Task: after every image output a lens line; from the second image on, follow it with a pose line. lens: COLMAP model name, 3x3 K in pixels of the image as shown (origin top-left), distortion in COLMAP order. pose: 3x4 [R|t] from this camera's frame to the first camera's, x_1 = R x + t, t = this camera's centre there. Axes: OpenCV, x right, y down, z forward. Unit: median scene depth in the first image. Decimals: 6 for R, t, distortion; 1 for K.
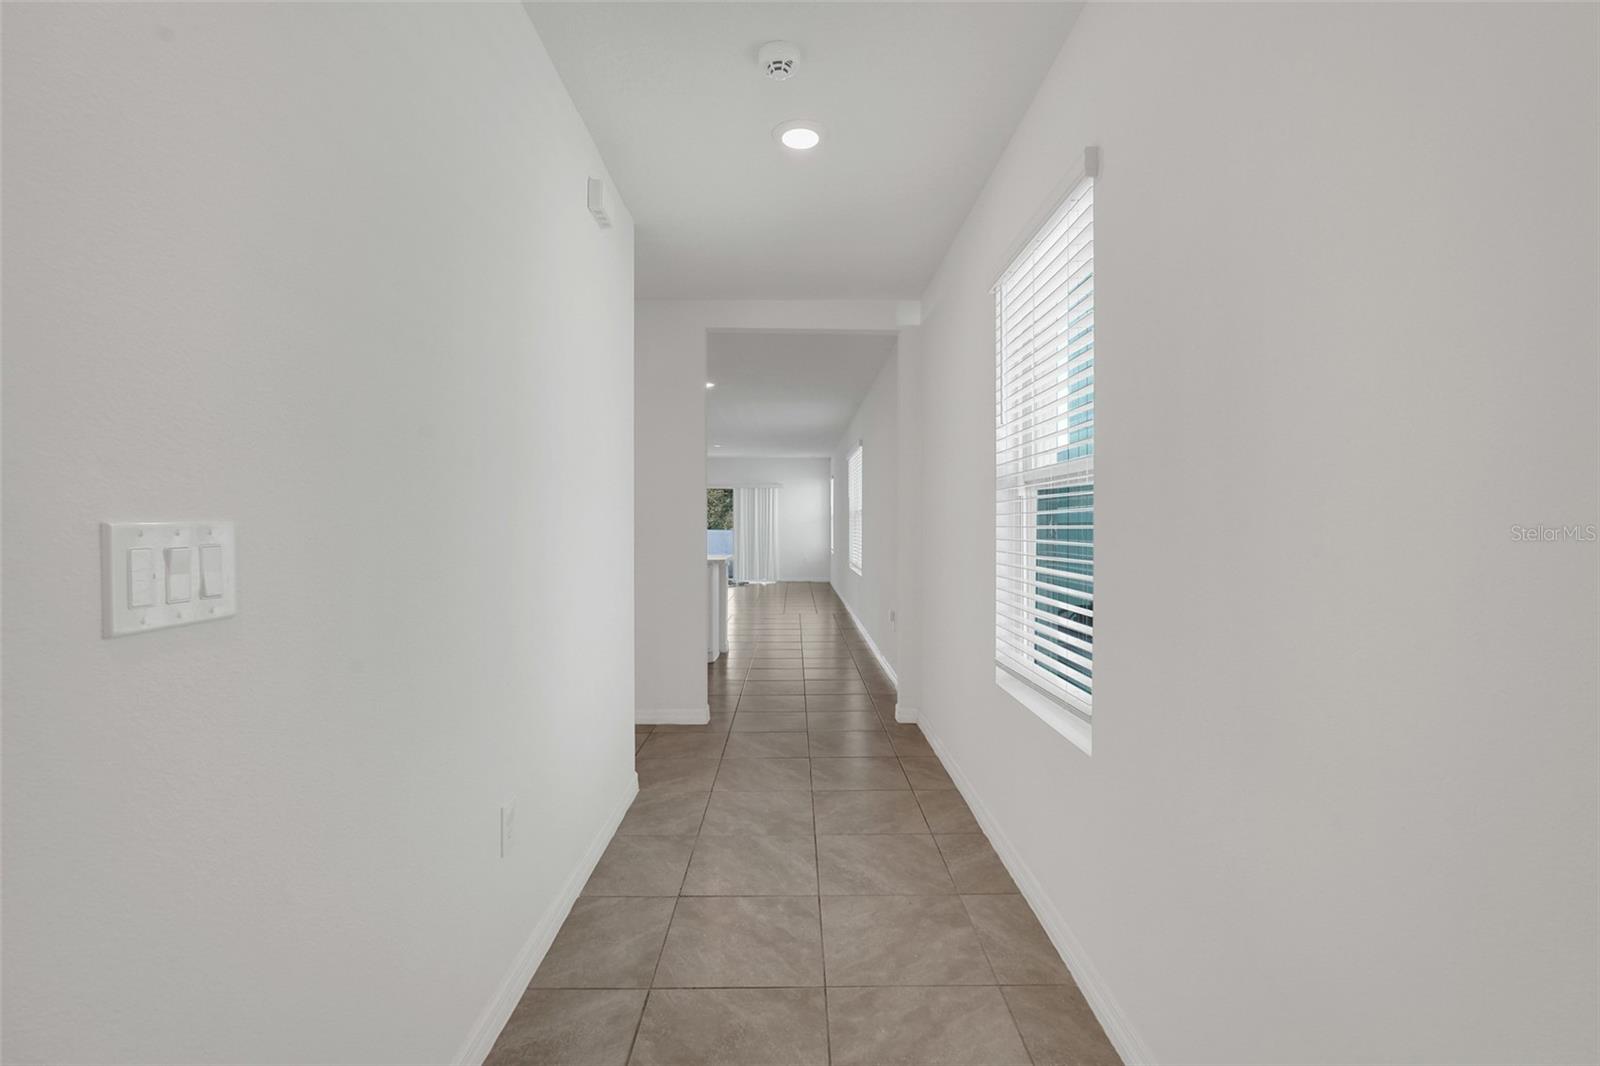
lens RADIAL K [[716.7, 0, 800.4], [0, 716.7, 532.6], [0, 0, 1]] dist [-0.001584, 0.001369]
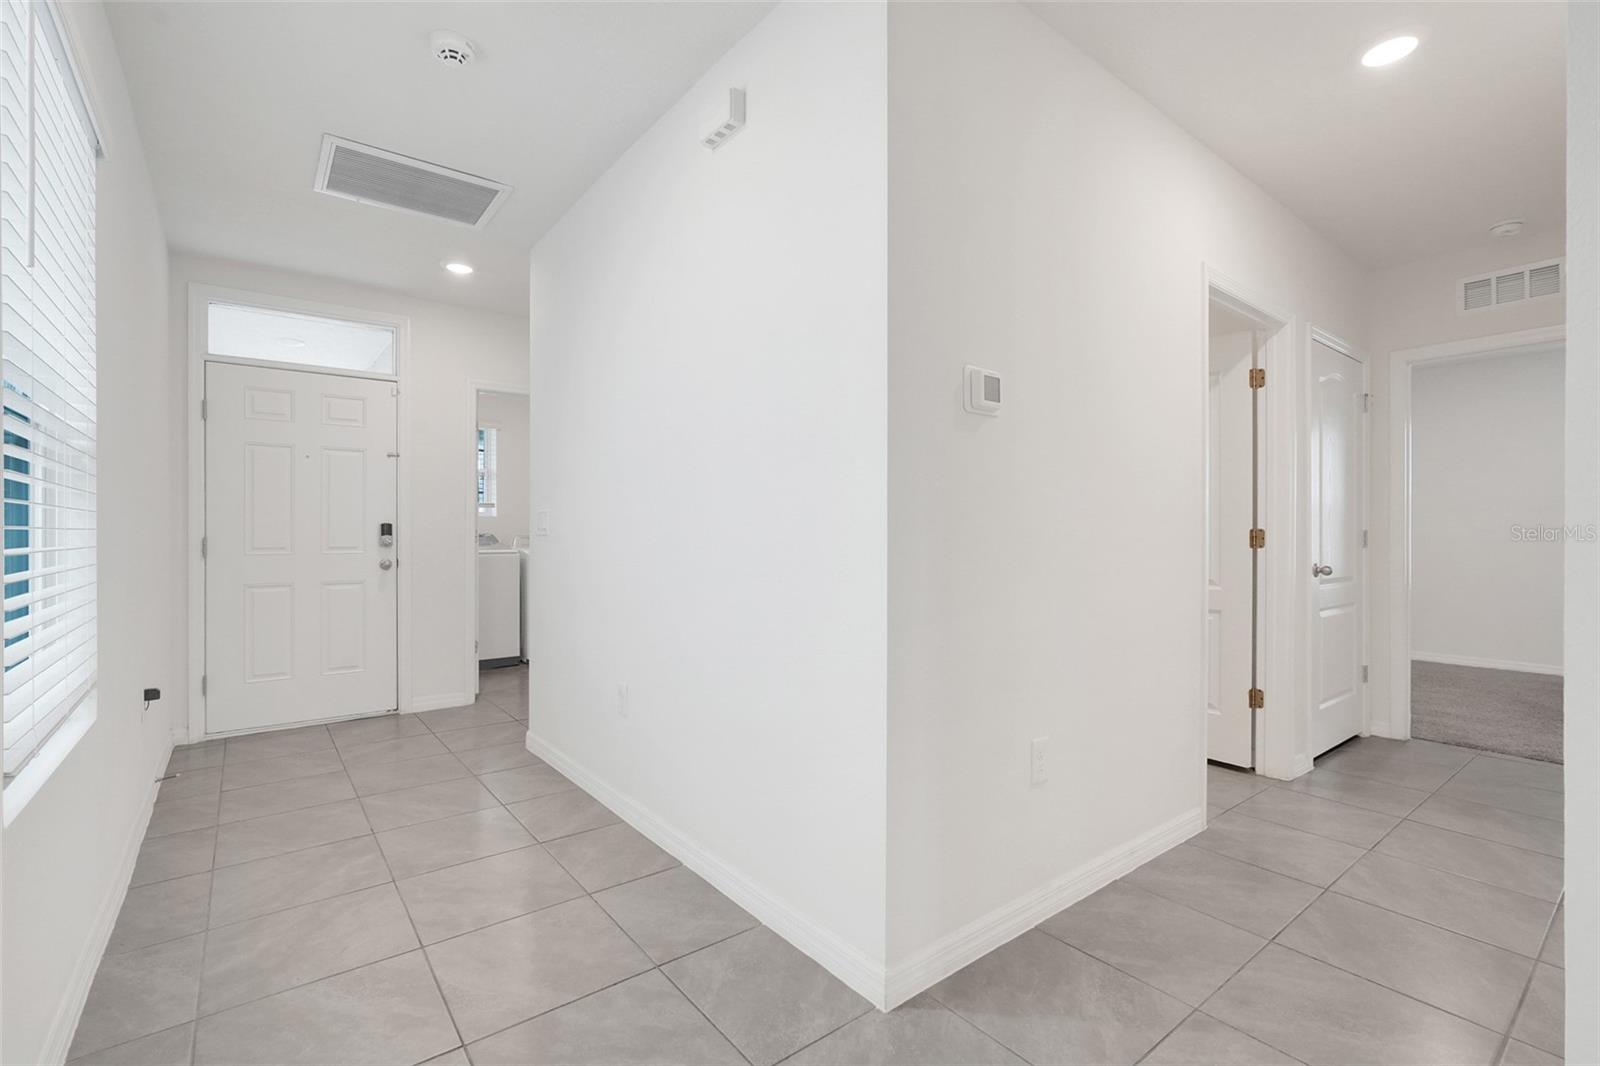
lens RADIAL K [[716.7, 0, 803.9], [0, 716.7, 528.3], [0, 0, 1]] dist [-0.001584, 0.001369]
pose [[-0.793663, -0.006802, -0.608320, 0.185806], [-0.006004, 0.999976, -0.003348, 0.029571], [0.608328, 0.000996, -0.793685, 1.964150]]
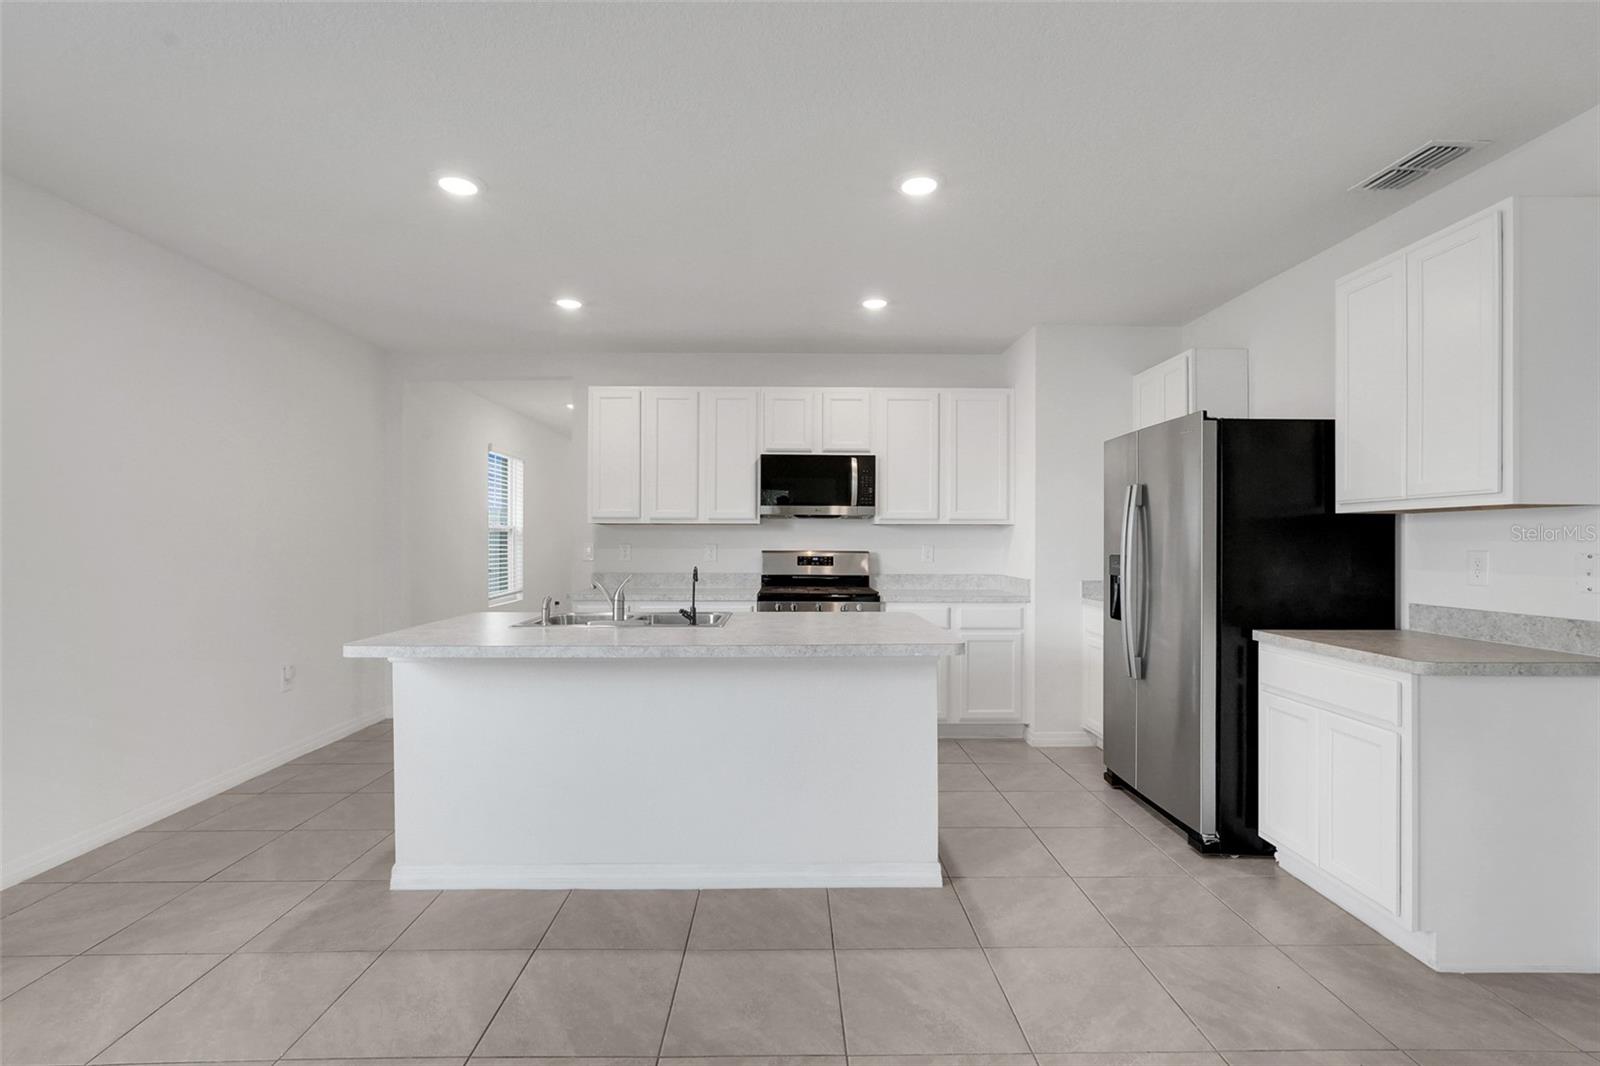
lens RADIAL K [[716.7, 0, 809.0], [0, 716.7, 541.6], [0, 0, 1]] dist [-0.001584, 0.001369]
pose [[-0.999738, -0.011015, -0.020072, -0.933368], [-0.011181, 0.999904, 0.008172, -0.063286], [0.019980, 0.008395, -0.999765, 4.170941]]
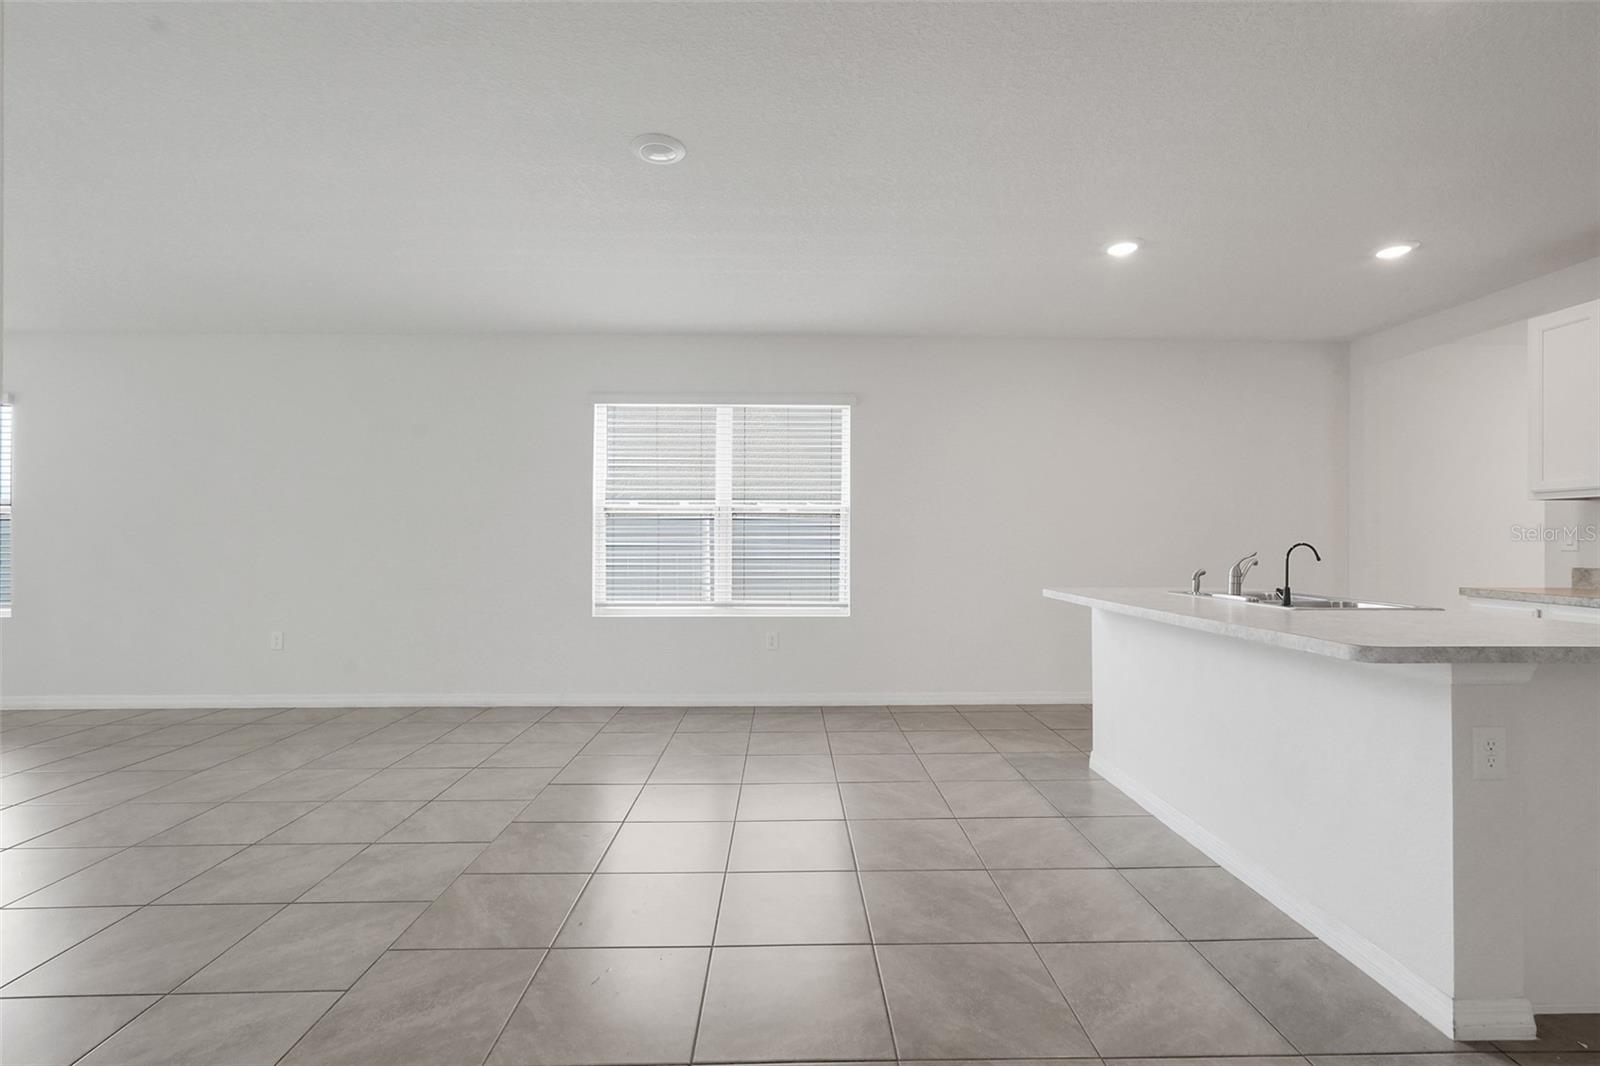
lens RADIAL K [[716.7, 0, 800.3], [0, 716.7, 538.8], [0, 0, 1]] dist [-0.001584, 0.001369]
pose [[-0.016081, -0.005116, 0.999858, -1.903365], [0.006235, 0.999967, 0.005216, -0.024791], [-0.999851, 0.006318, -0.016048, 3.708182]]
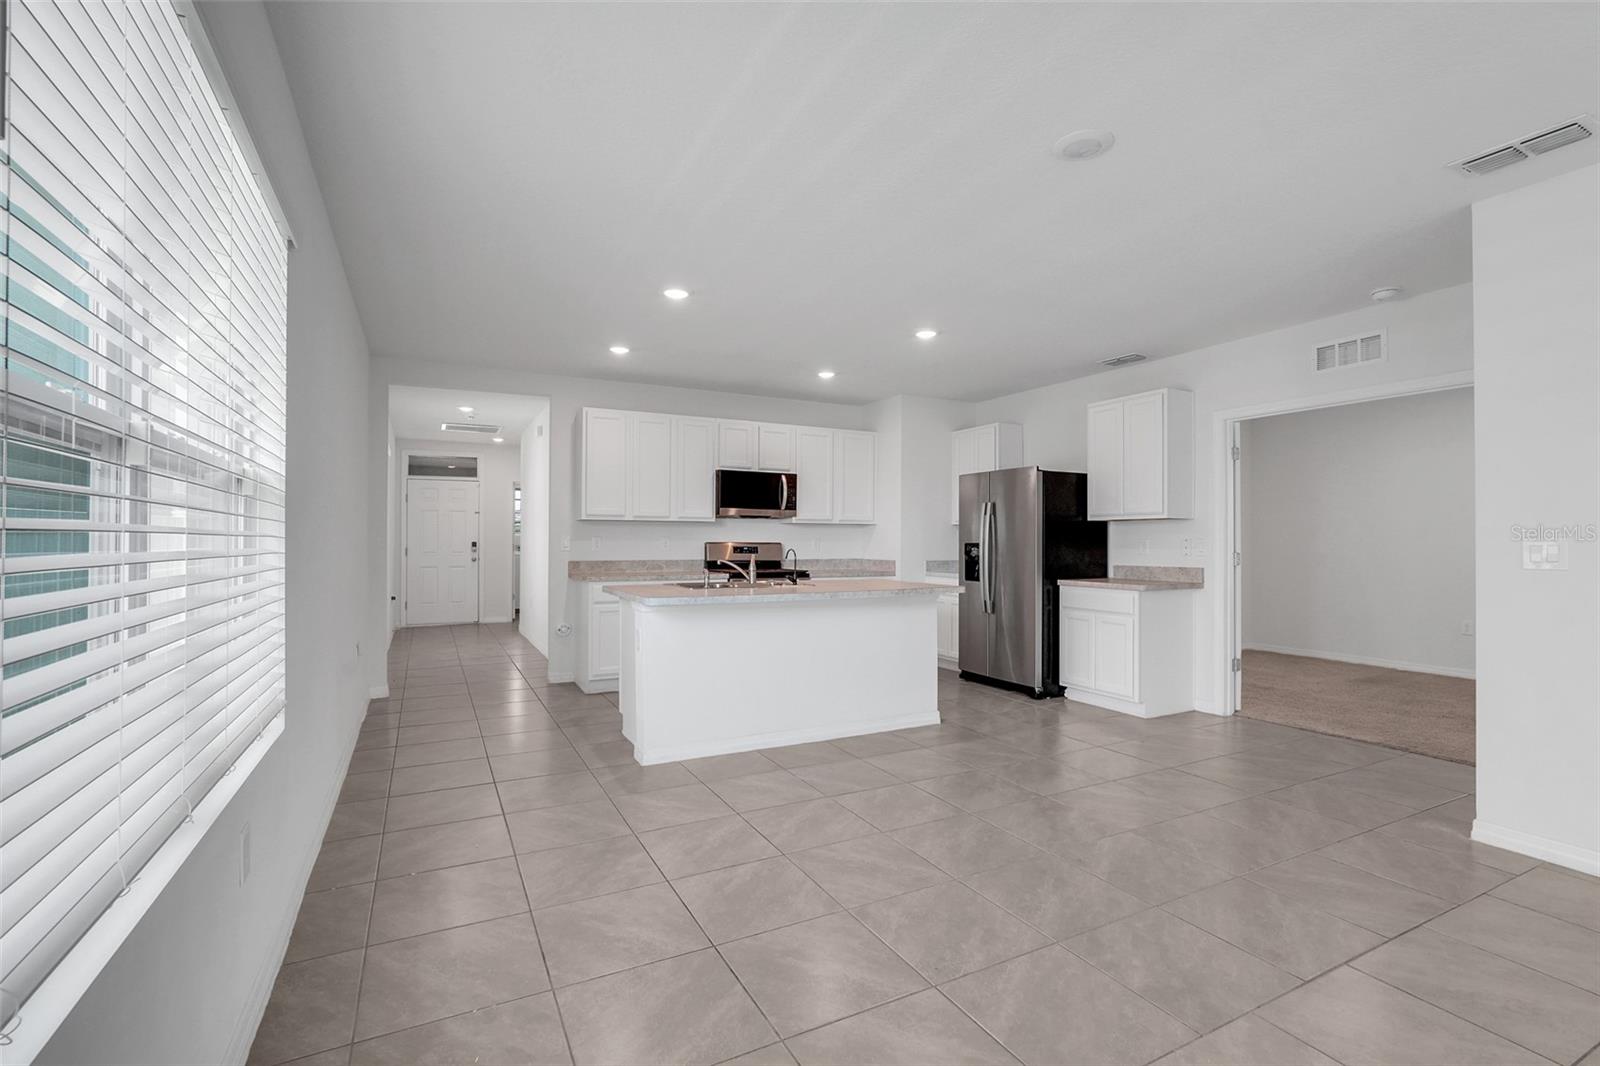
lens RADIAL K [[716.7, 0, 805.3], [0, 716.7, 537.5], [0, 0, 1]] dist [-0.001584, 0.001369]
pose [[-0.886177, -0.012447, -0.463180, 0.149637], [-0.014015, 0.999902, -0.000055, -0.039918], [0.463135, 0.006443, -0.886264, 4.699645]]
